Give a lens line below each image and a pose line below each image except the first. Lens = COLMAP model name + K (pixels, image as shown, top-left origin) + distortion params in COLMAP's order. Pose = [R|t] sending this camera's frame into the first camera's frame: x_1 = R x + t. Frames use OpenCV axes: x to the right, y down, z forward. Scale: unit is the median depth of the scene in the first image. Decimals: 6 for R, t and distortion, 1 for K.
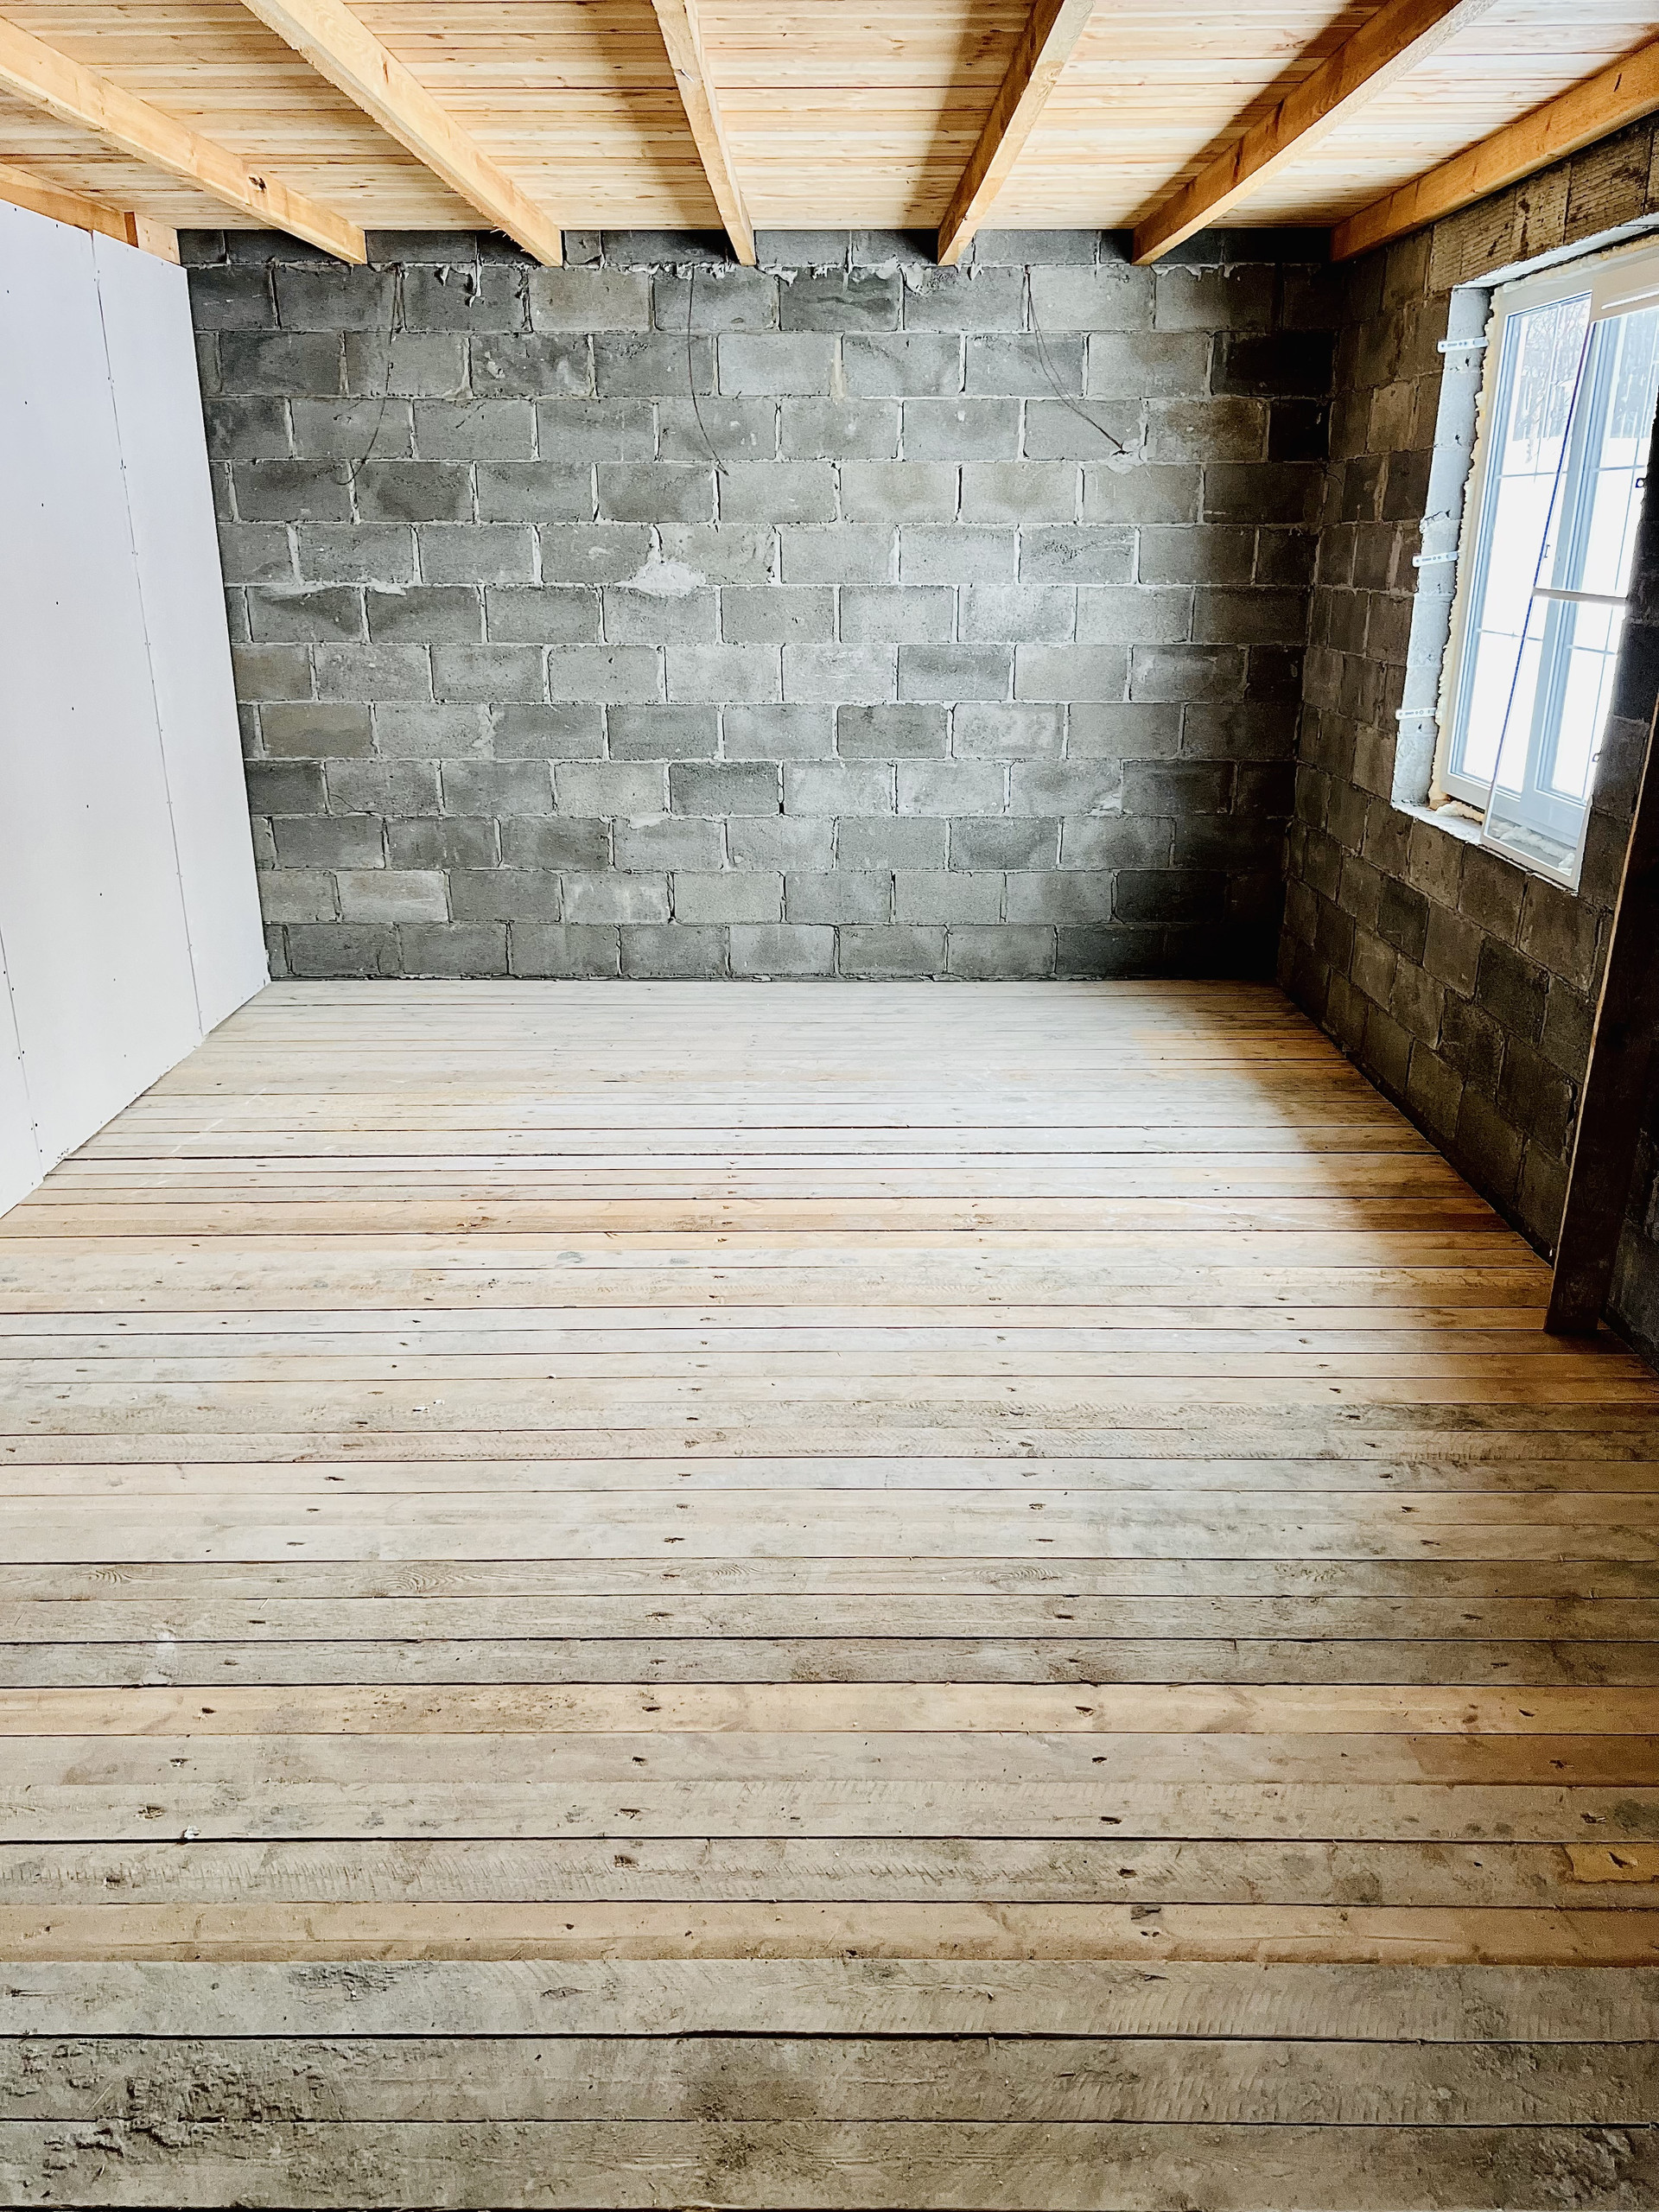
lens RADIAL K [[1657.7, 0, 814.7], [0, 1657.7, 1112.1], [0, 0, 1]] dist [0.056804, -0.069925]
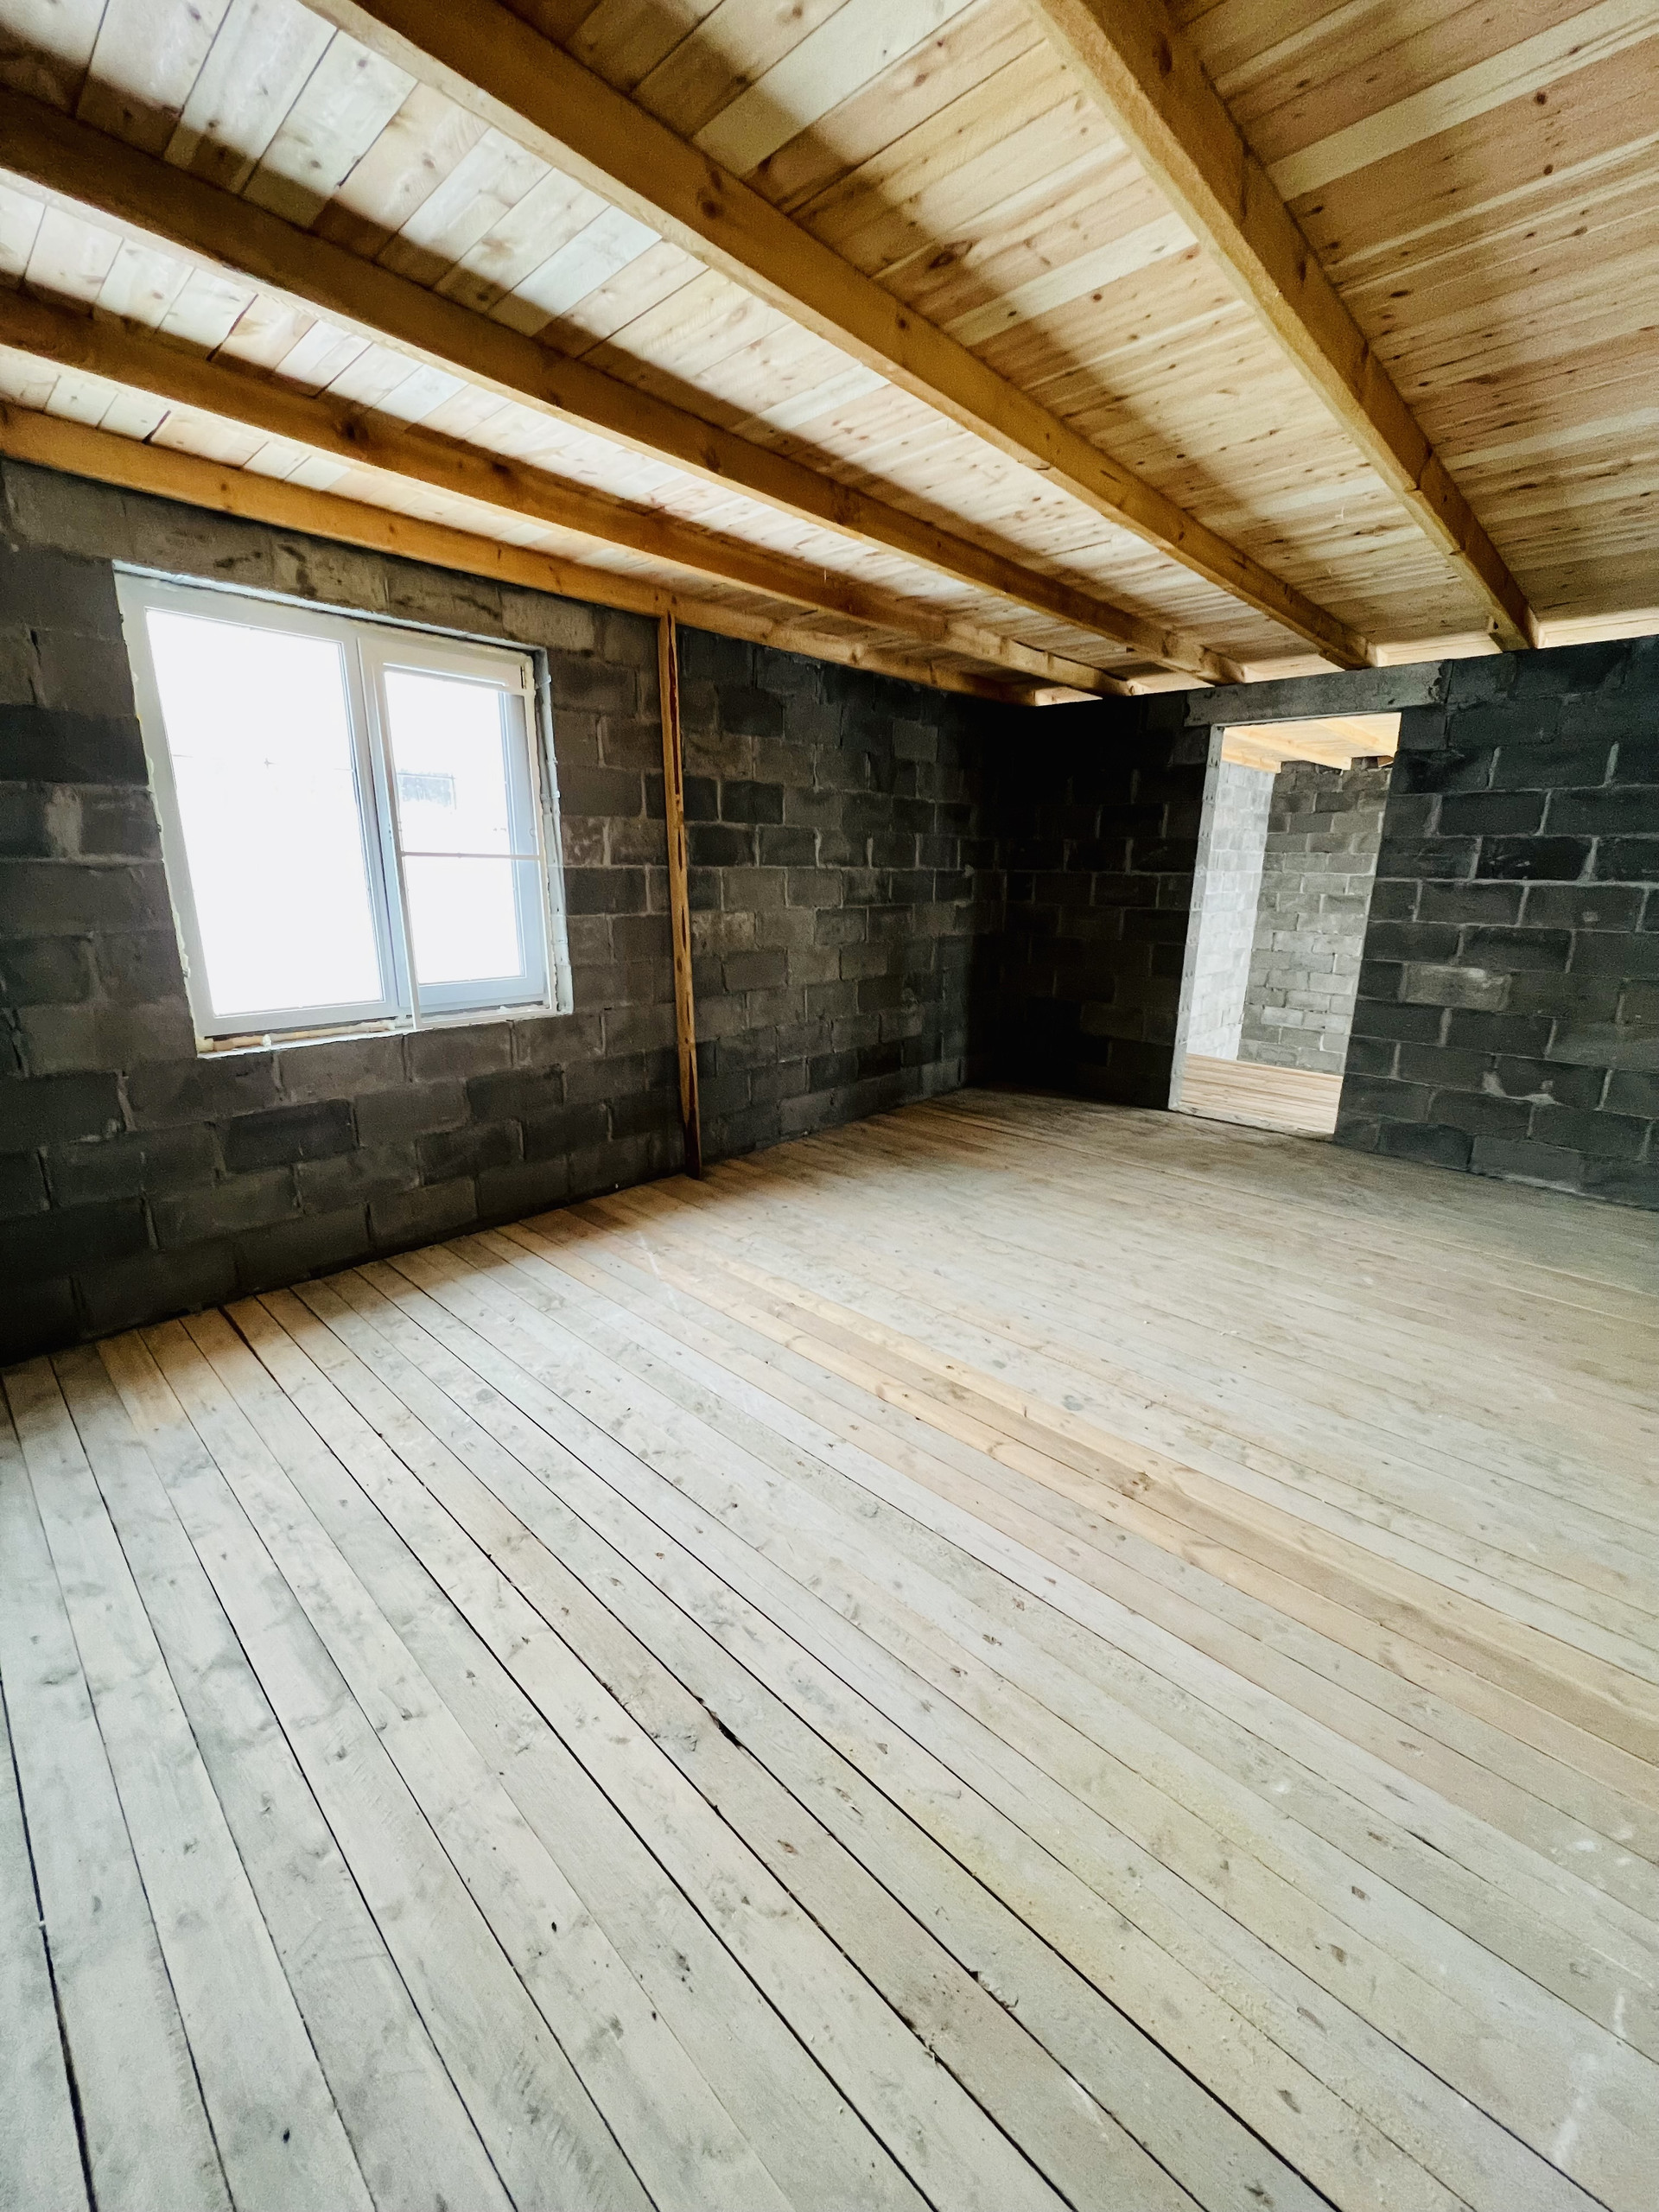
lens RADIAL K [[883.4, 0, 834.1], [0, 883.4, 1095.3], [0, 0, 1]] dist [-0.000100, -0.000880]
pose [[-0.734276, -0.178563, 0.654946, -0.406803], [0.213080, 0.855403, 0.472105, -0.444763], [-0.644543, 0.486211, -0.590053, 1.412708]]
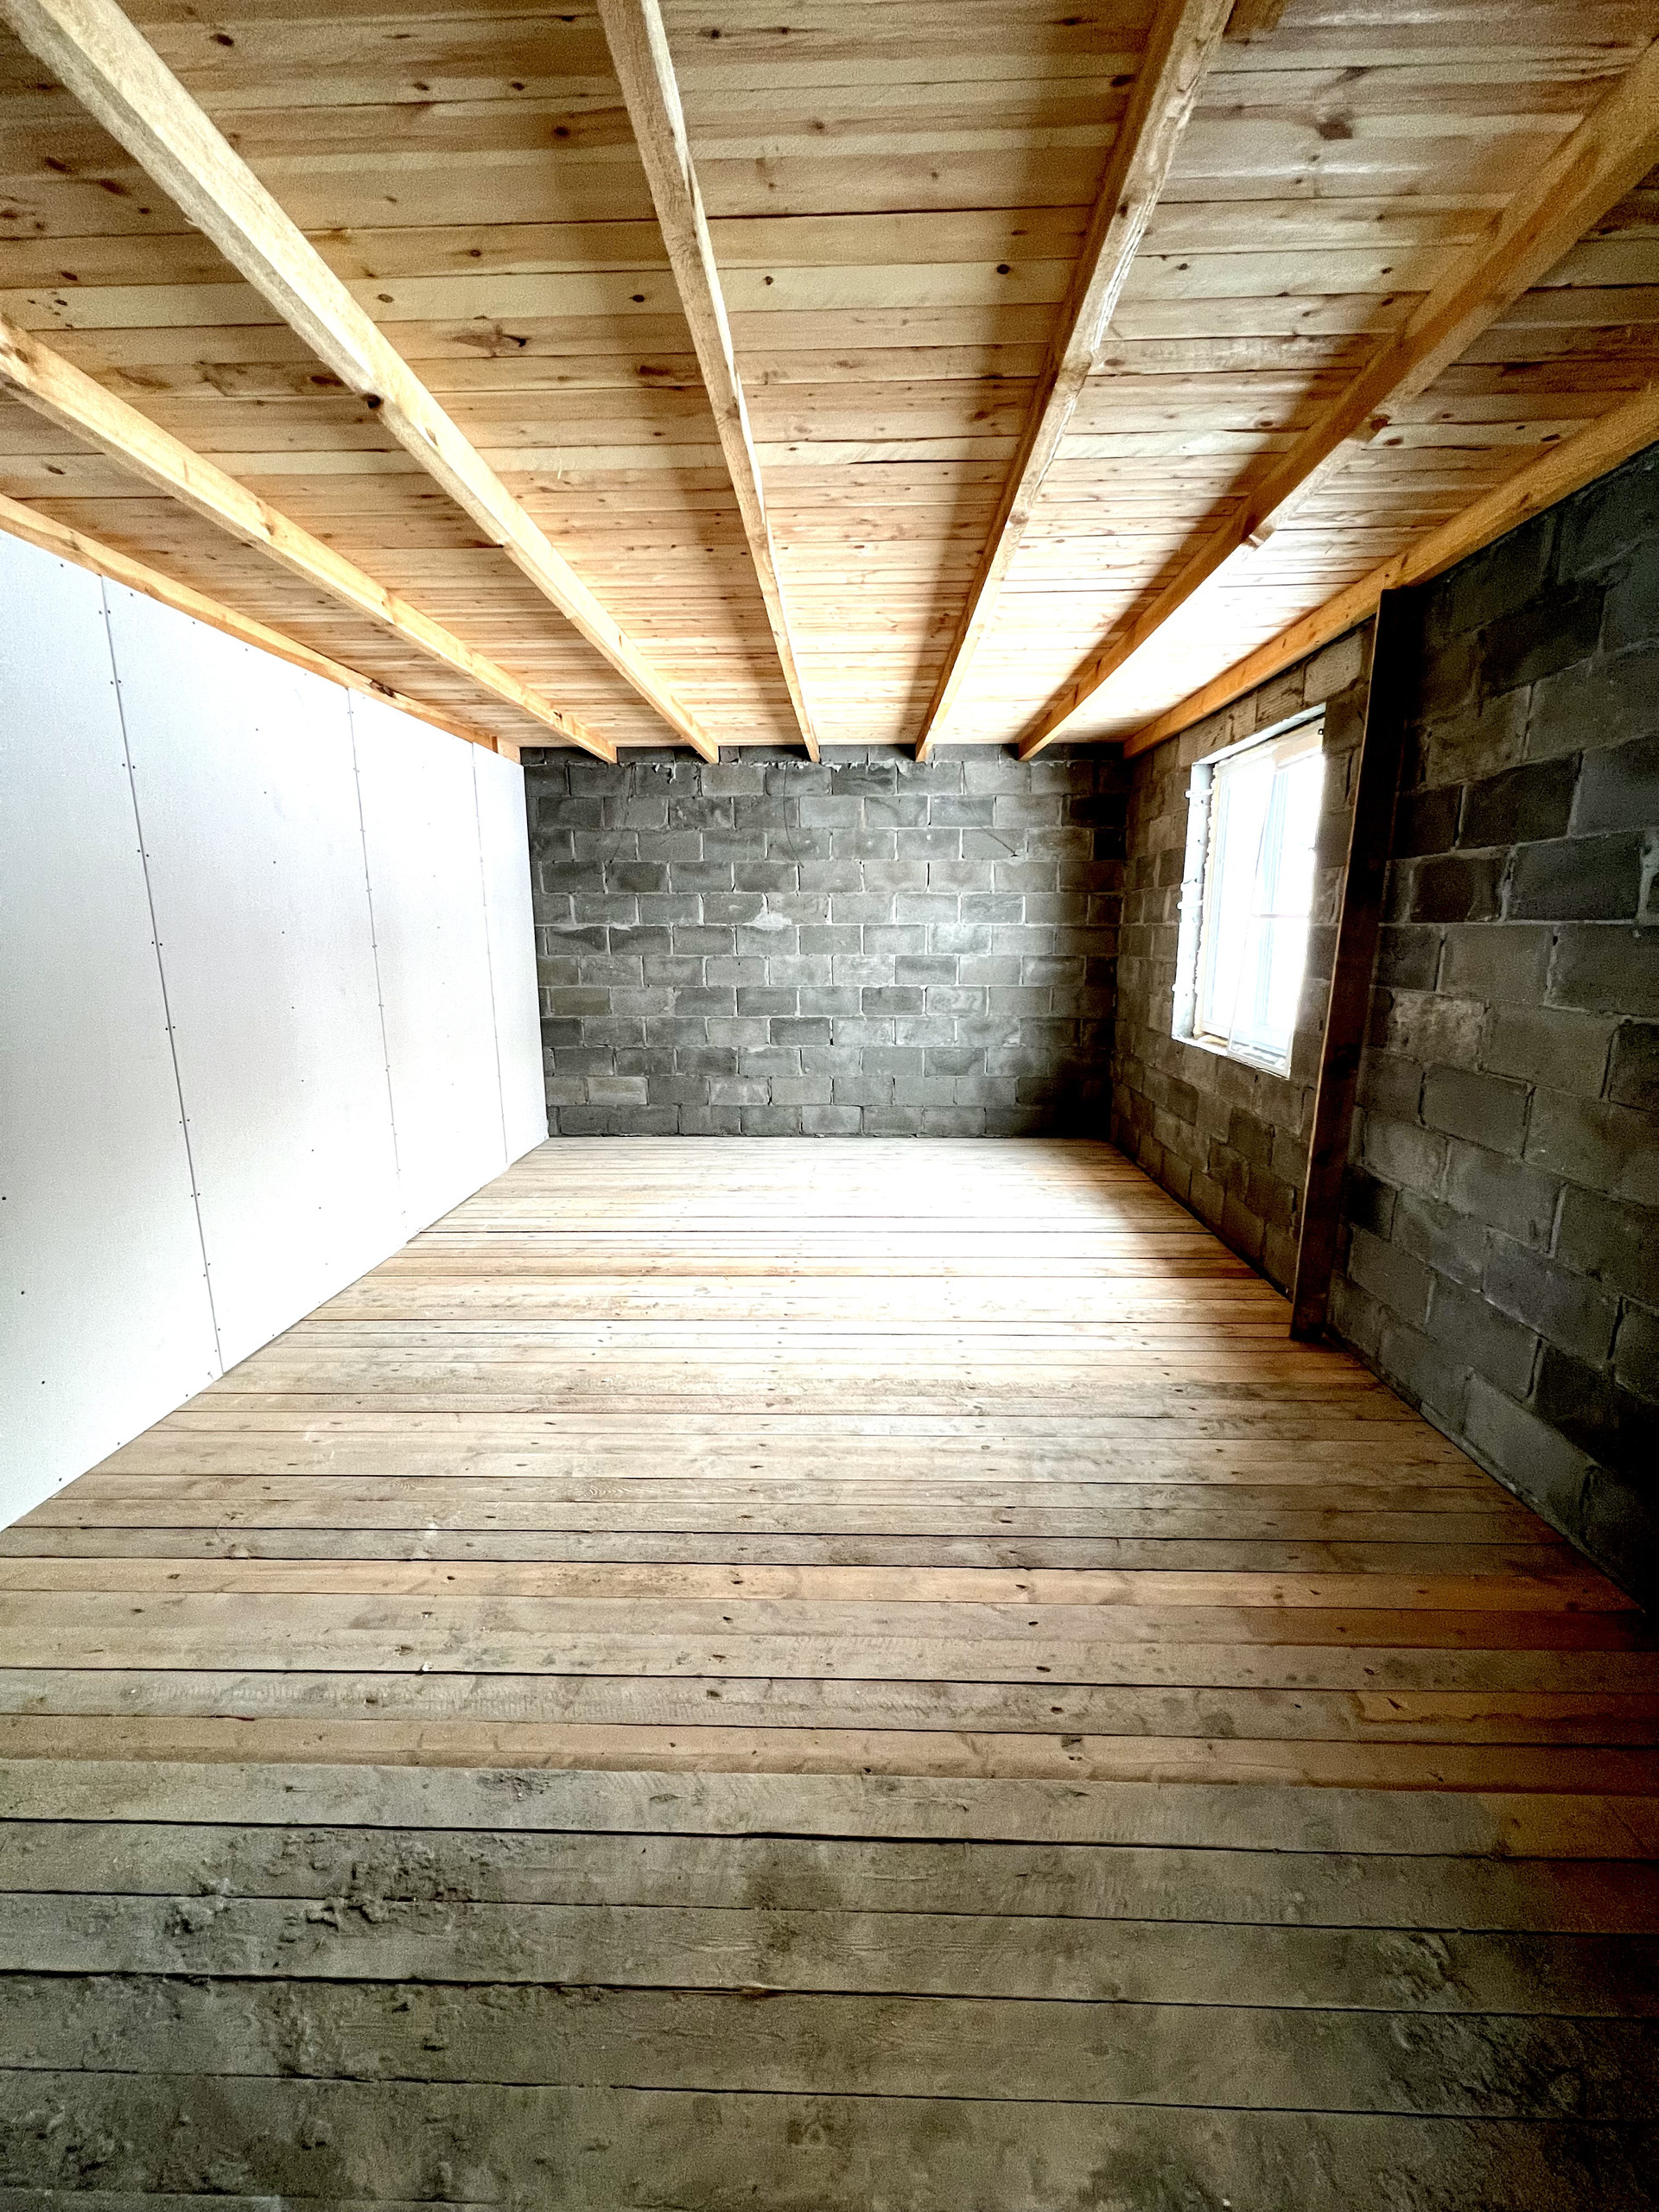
lens RADIAL K [[883.4, 0, 832.5], [0, 883.4, 1095.4], [0, 0, 1]] dist [-0.000100, -0.000880]
pose [[0.999755, 0.002832, -0.021972, 0.003720], [-0.005967, 0.989565, -0.143964, 0.020516], [0.021336, 0.144060, 0.989339, 0.087445]]
